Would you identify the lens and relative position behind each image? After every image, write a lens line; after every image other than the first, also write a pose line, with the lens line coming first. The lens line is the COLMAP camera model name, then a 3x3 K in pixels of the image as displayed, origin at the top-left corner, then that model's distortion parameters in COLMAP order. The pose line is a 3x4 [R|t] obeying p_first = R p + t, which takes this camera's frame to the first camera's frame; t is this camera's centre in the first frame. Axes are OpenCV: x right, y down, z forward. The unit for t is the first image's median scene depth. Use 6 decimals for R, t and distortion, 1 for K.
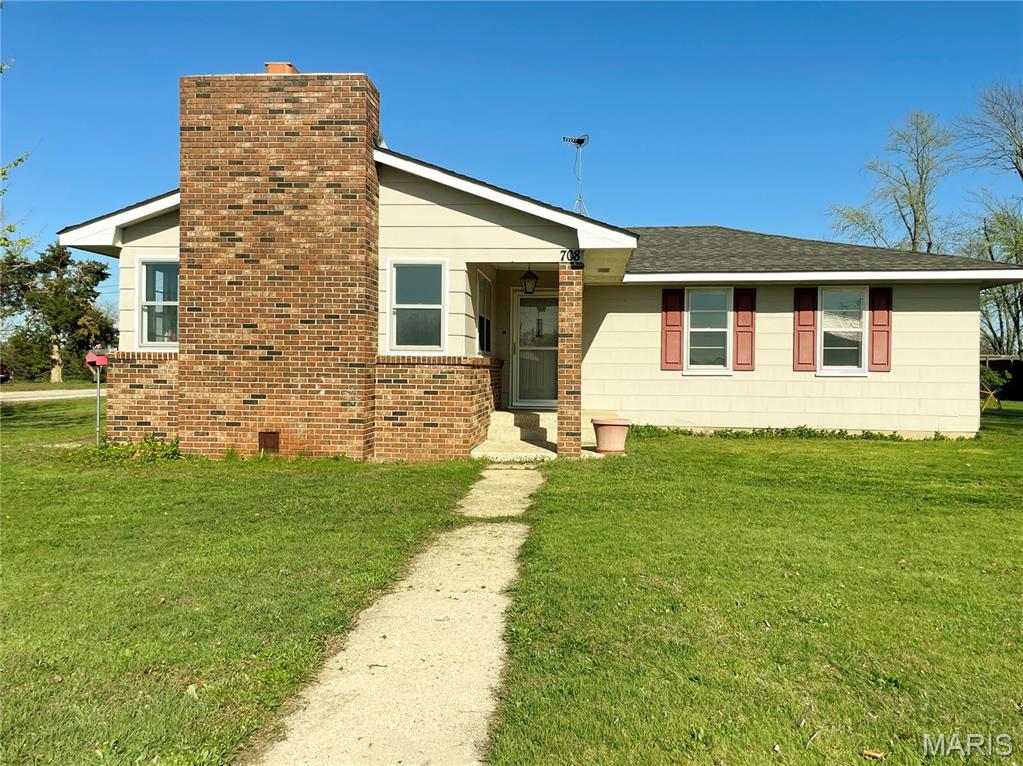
lens RADIAL K [[768.5, 0, 523.6], [0, 768.5, 381.4], [0, 0, 1]] dist [0.110957, -0.141558]
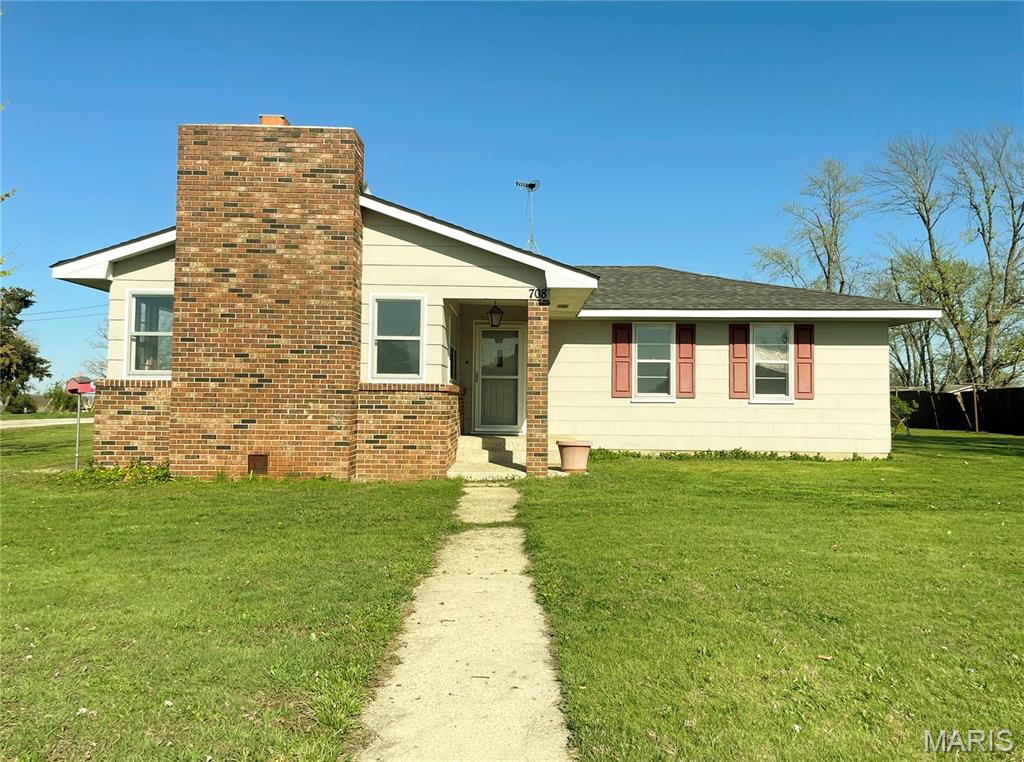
lens RADIAL K [[774.6, 0, 524.9], [0, 774.6, 376.0], [0, 0, 1]] dist [0.119246, -0.167020]
pose [[0.995703, 0.002731, 0.092569, -0.062843], [0.001602, 0.998908, -0.046700, 0.008080], [-0.092595, 0.046648, 0.994611, -0.108749]]
